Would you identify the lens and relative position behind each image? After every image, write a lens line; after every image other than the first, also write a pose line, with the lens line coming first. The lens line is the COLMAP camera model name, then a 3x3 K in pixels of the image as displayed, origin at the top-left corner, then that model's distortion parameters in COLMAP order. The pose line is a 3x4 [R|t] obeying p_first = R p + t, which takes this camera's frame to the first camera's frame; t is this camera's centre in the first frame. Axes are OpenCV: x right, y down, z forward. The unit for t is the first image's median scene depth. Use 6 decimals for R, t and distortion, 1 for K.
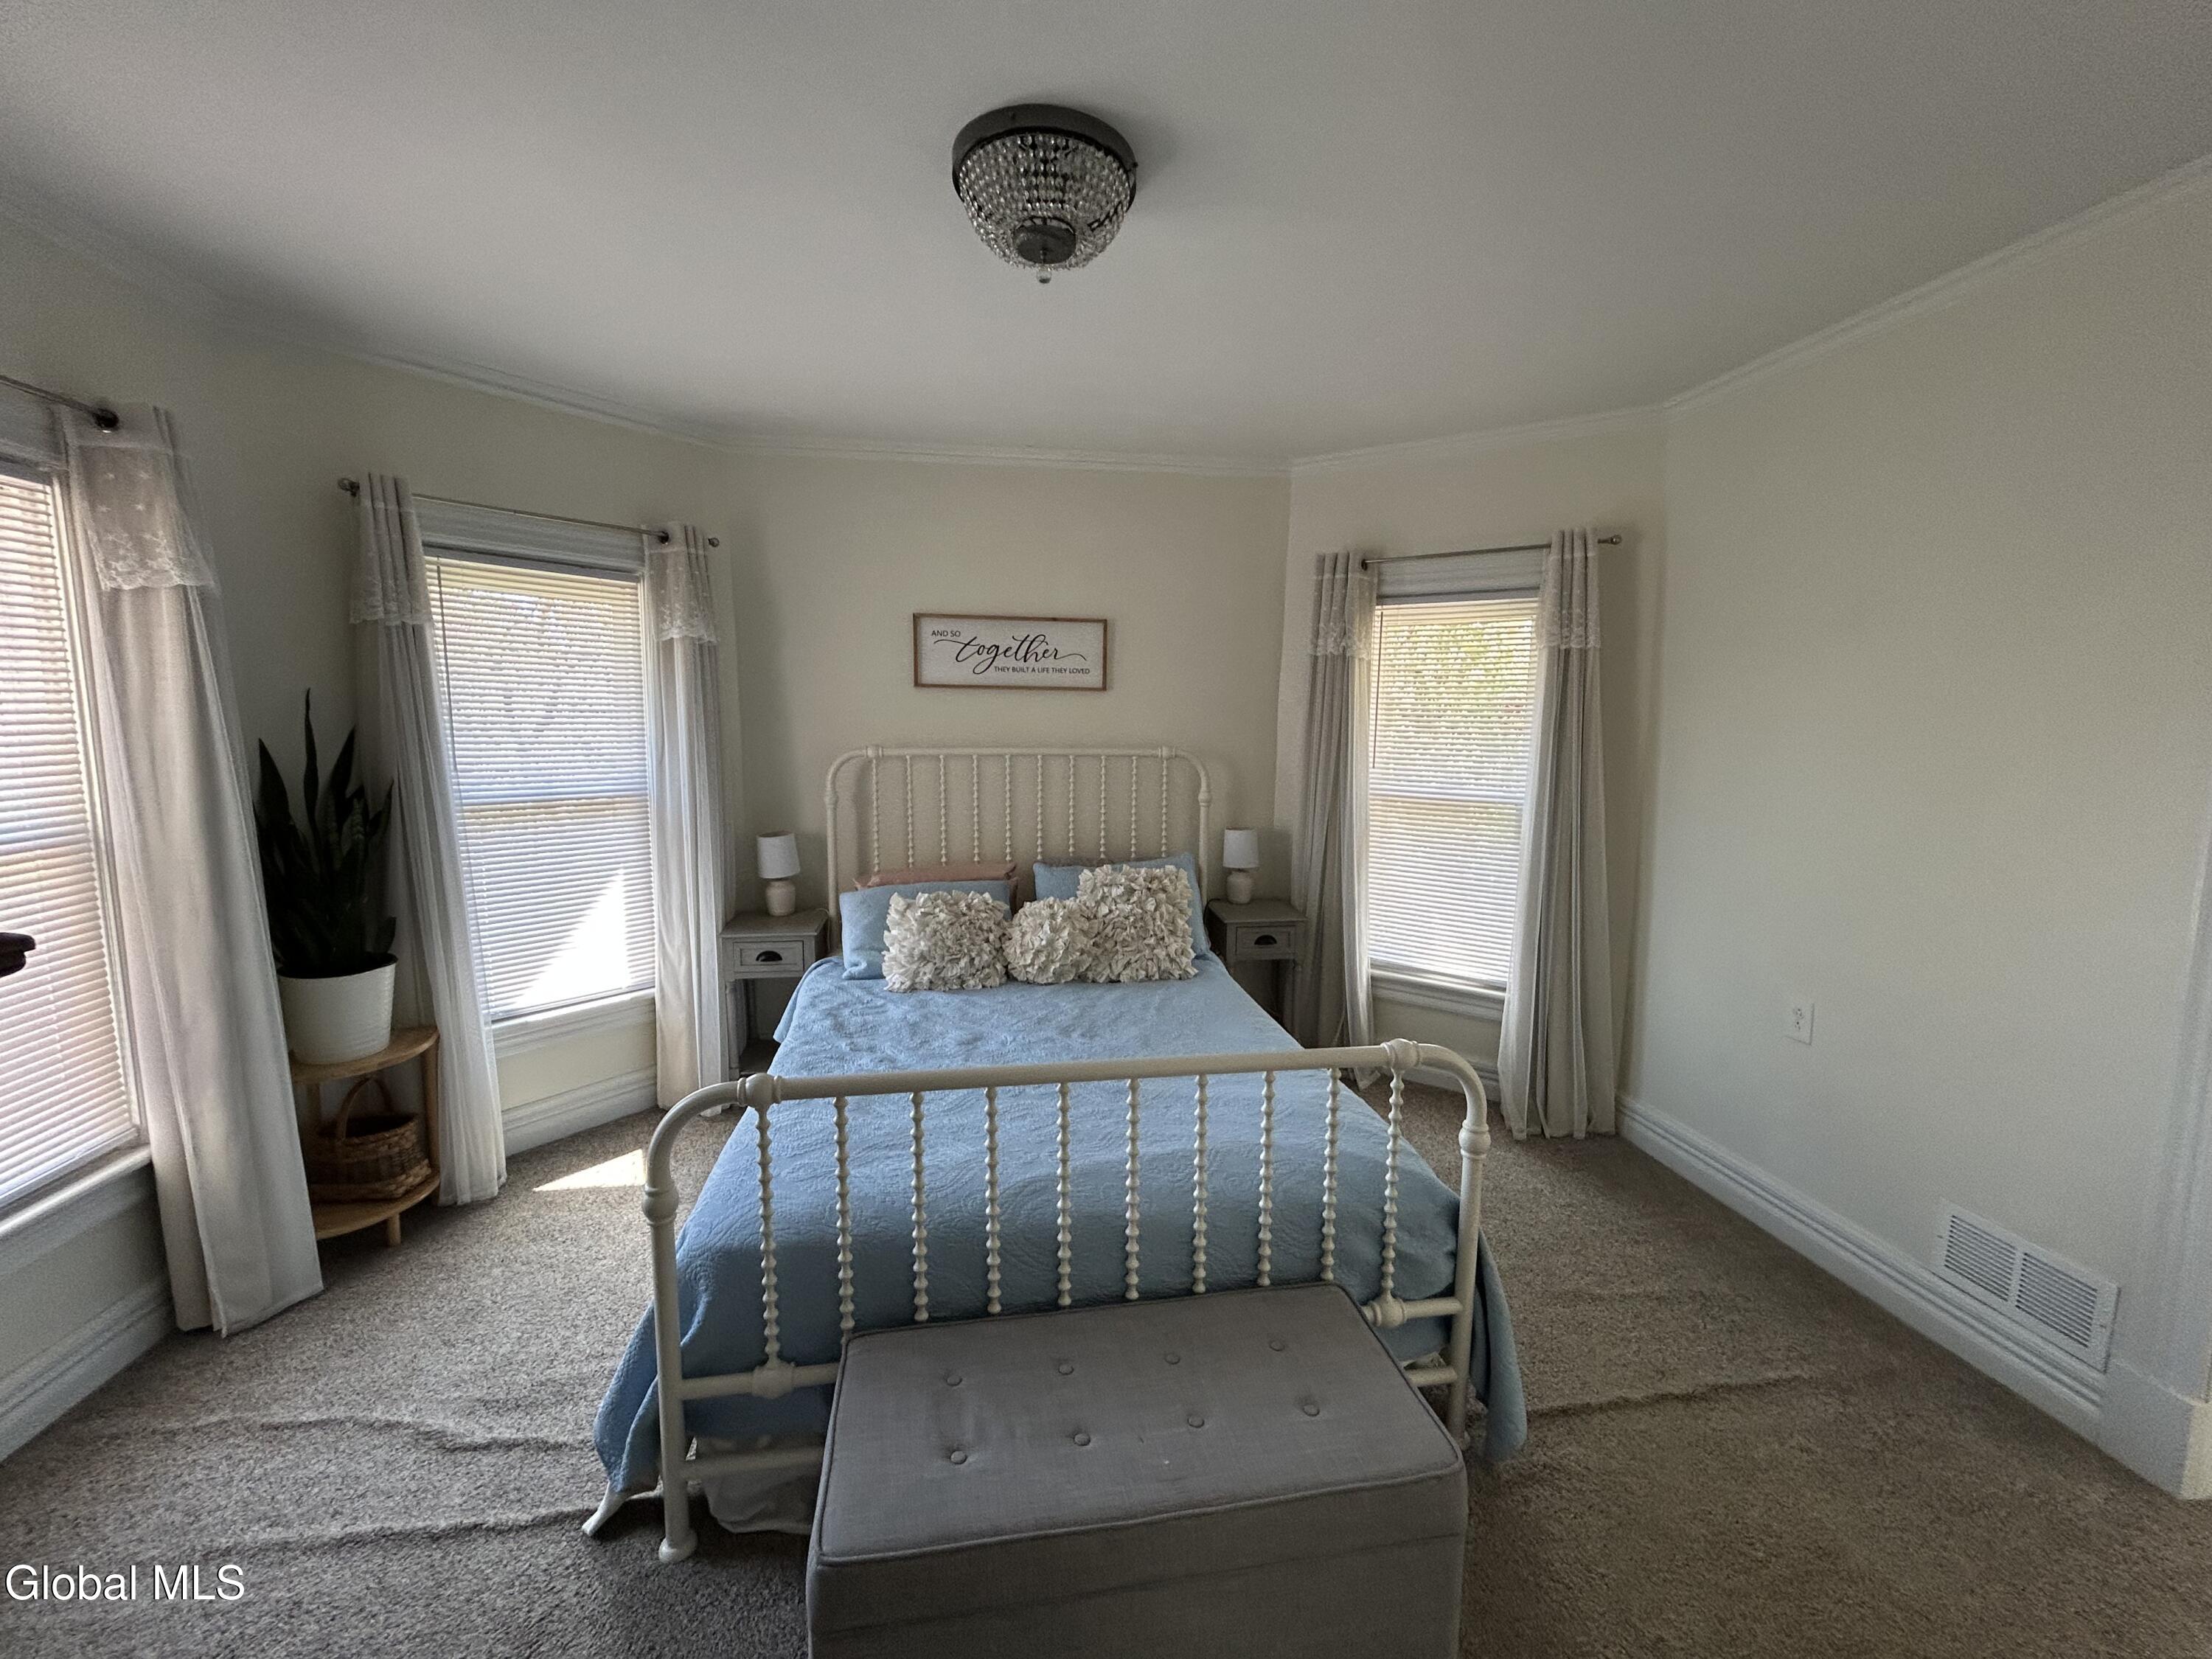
lens RADIAL K [[899.1, 0, 1103.8], [0, 899.1, 825.6], [0, 0, 1]] dist [0.001323, 0.000150]
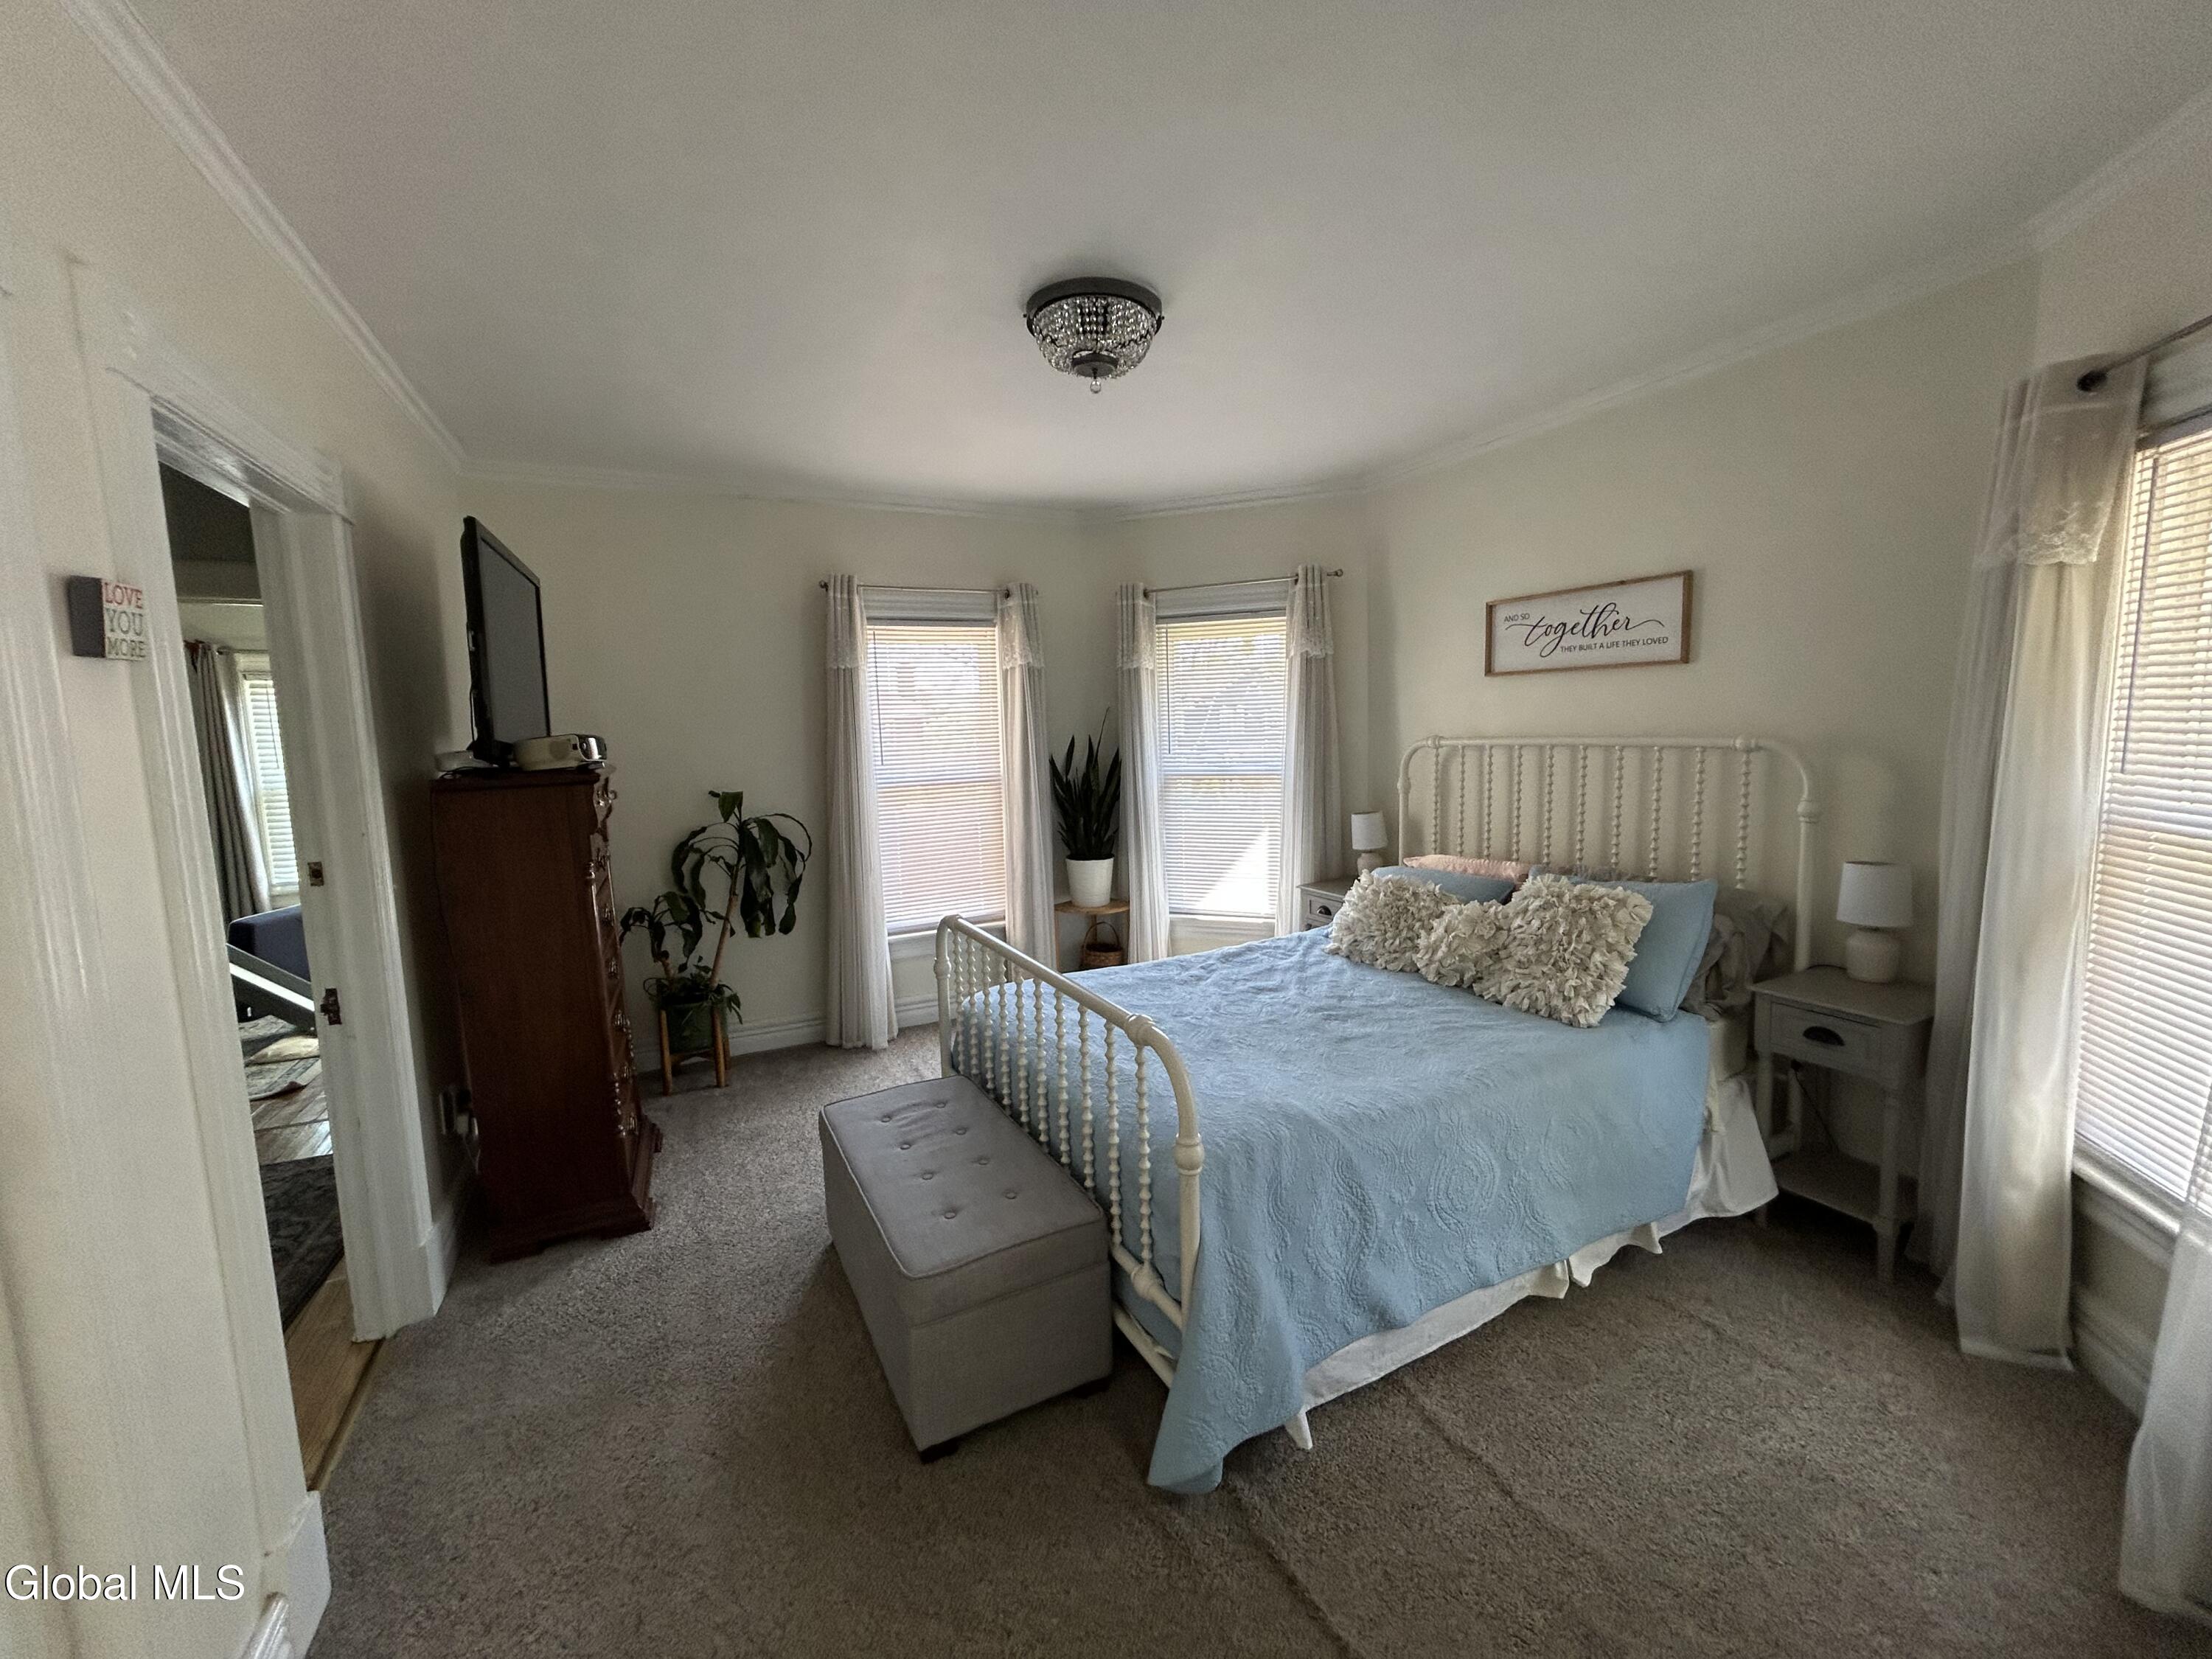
lens RADIAL K [[899.1, 0, 1102.7], [0, 899.1, 830.6], [0, 0, 1]] dist [0.001323, 0.000150]
pose [[0.294995, 0.093237, -0.950939, 0.622480], [-0.082031, 0.994025, 0.072014, -0.022092], [0.951971, 0.056763, 0.300881, 0.307976]]
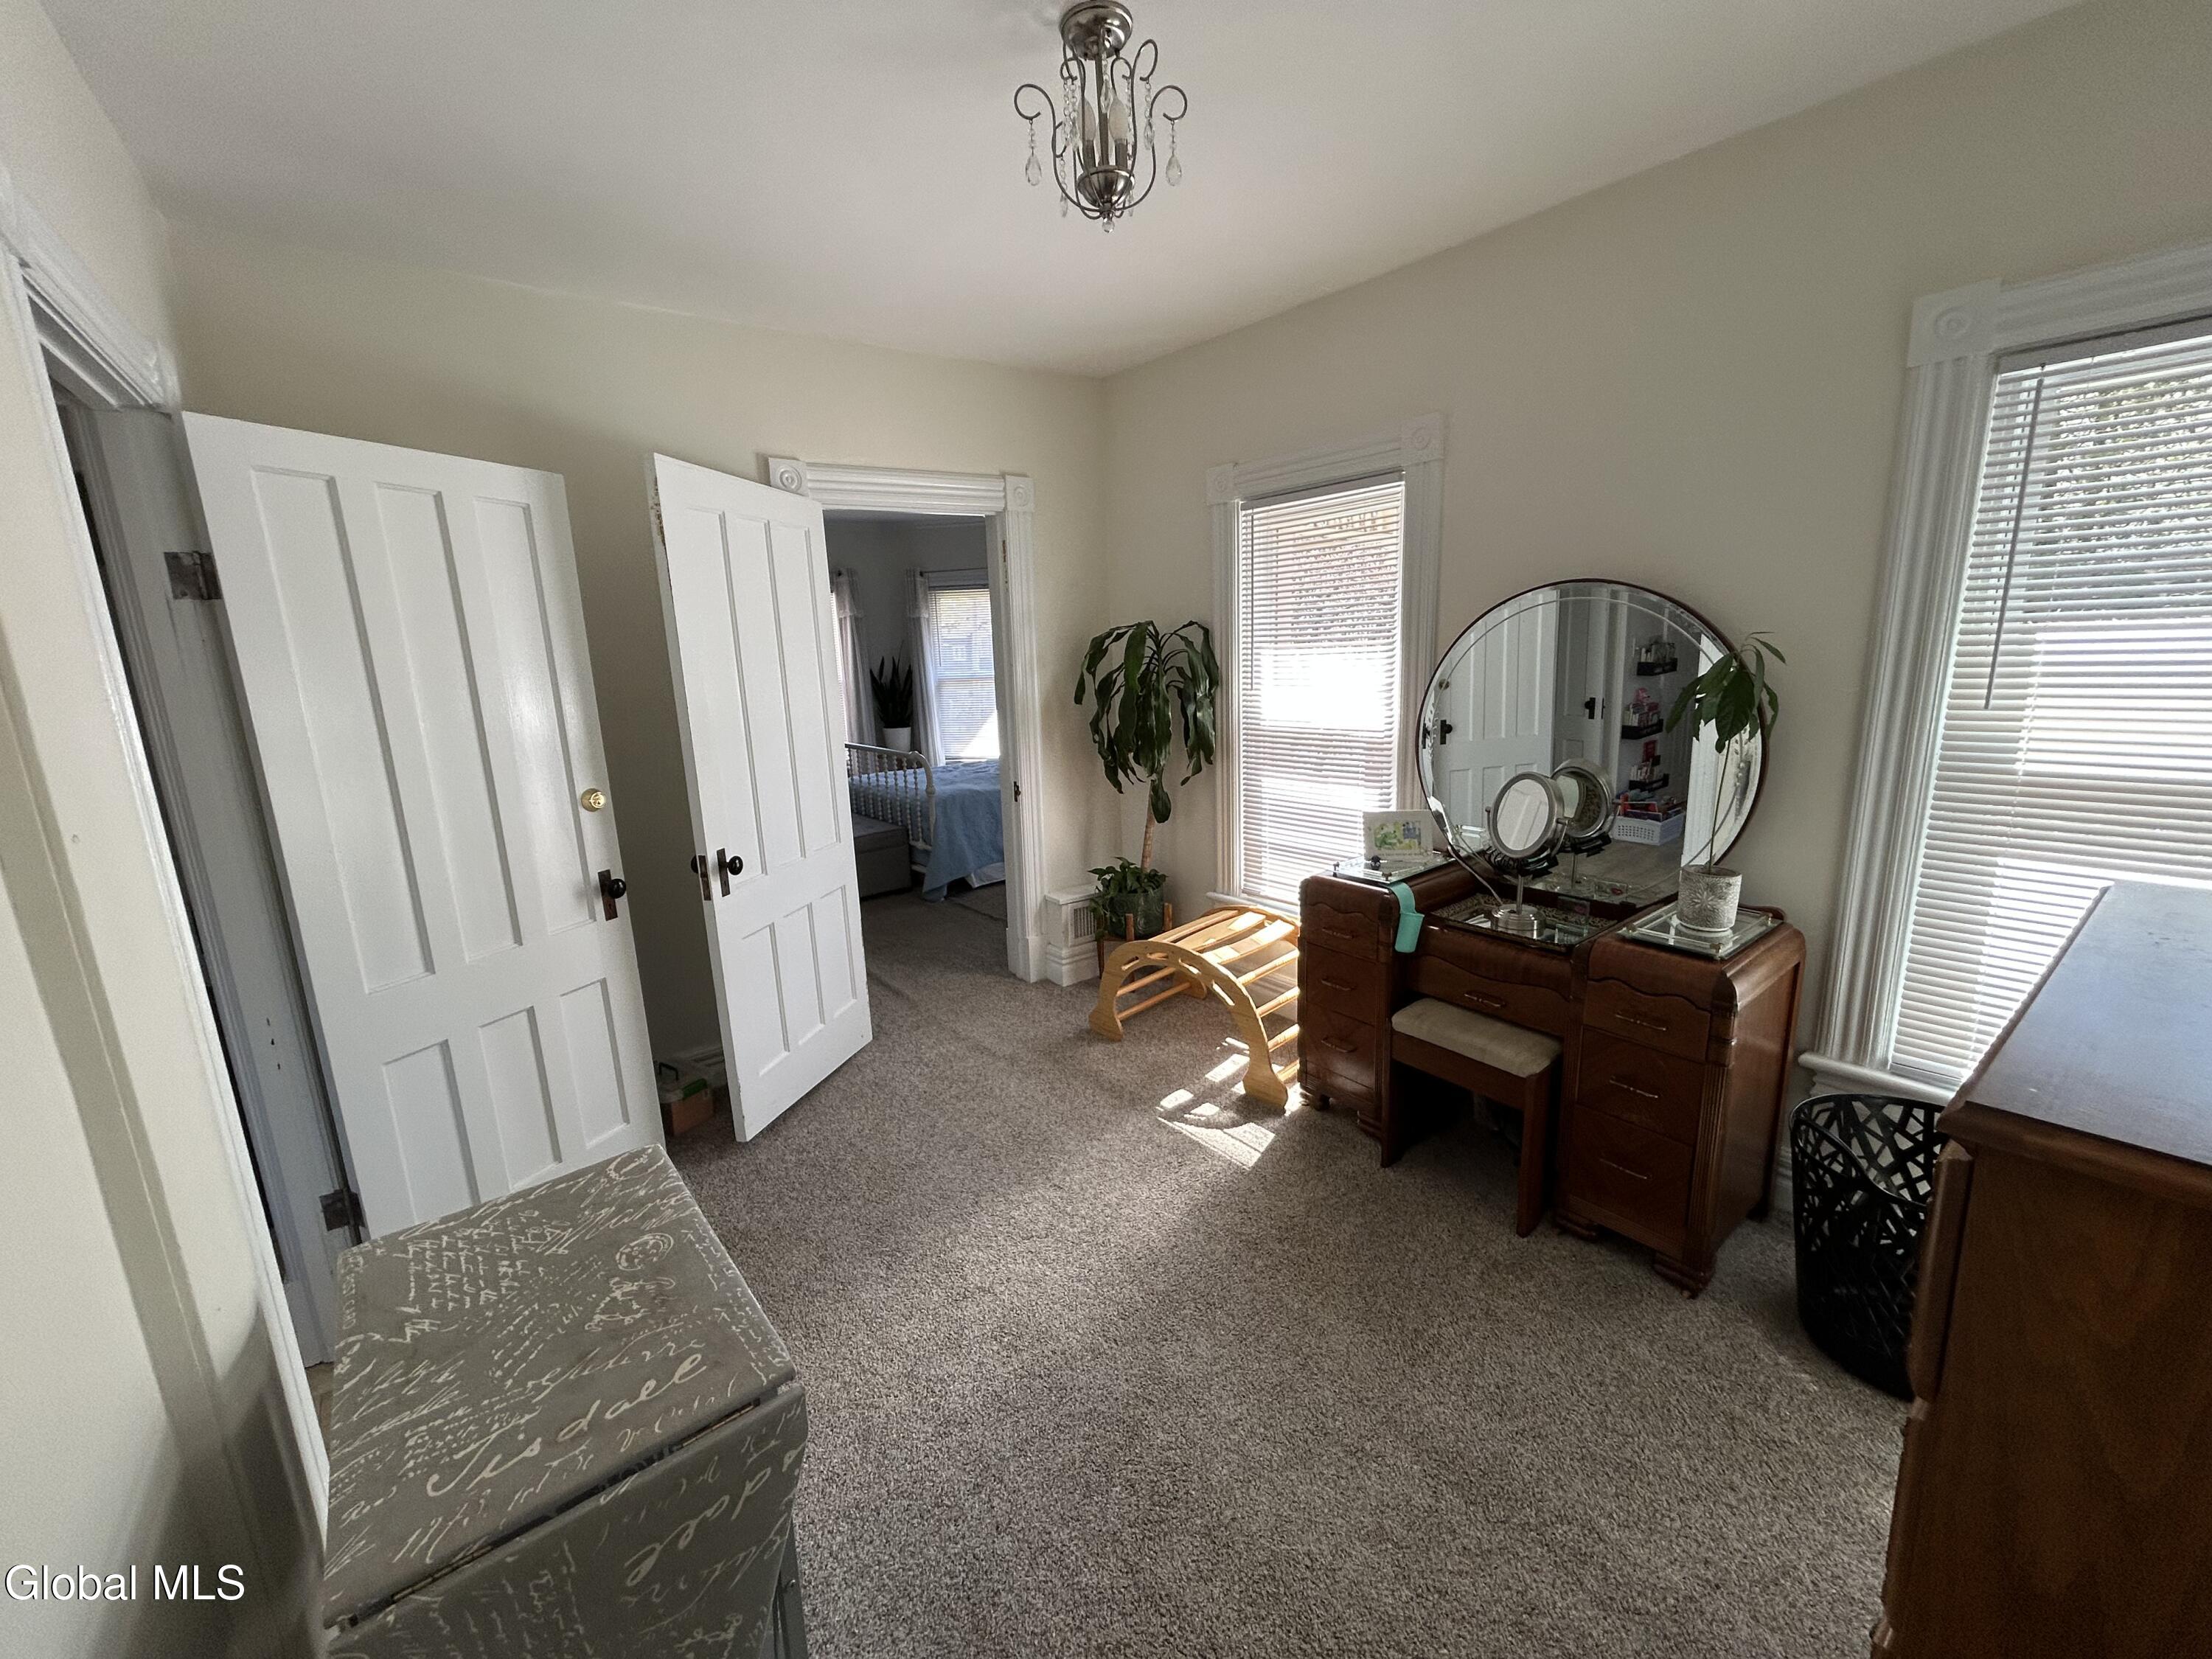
lens RADIAL K [[899.1, 0, 1096.2], [0, 899.1, 828.3], [0, 0, 1]] dist [0.001323, 0.000150]
pose [[0.477605, 0.150439, -0.865599, 1.608621], [-0.058428, 0.988489, 0.139558, 0.016737], [0.876630, -0.016079, 0.480897, 0.033977]]
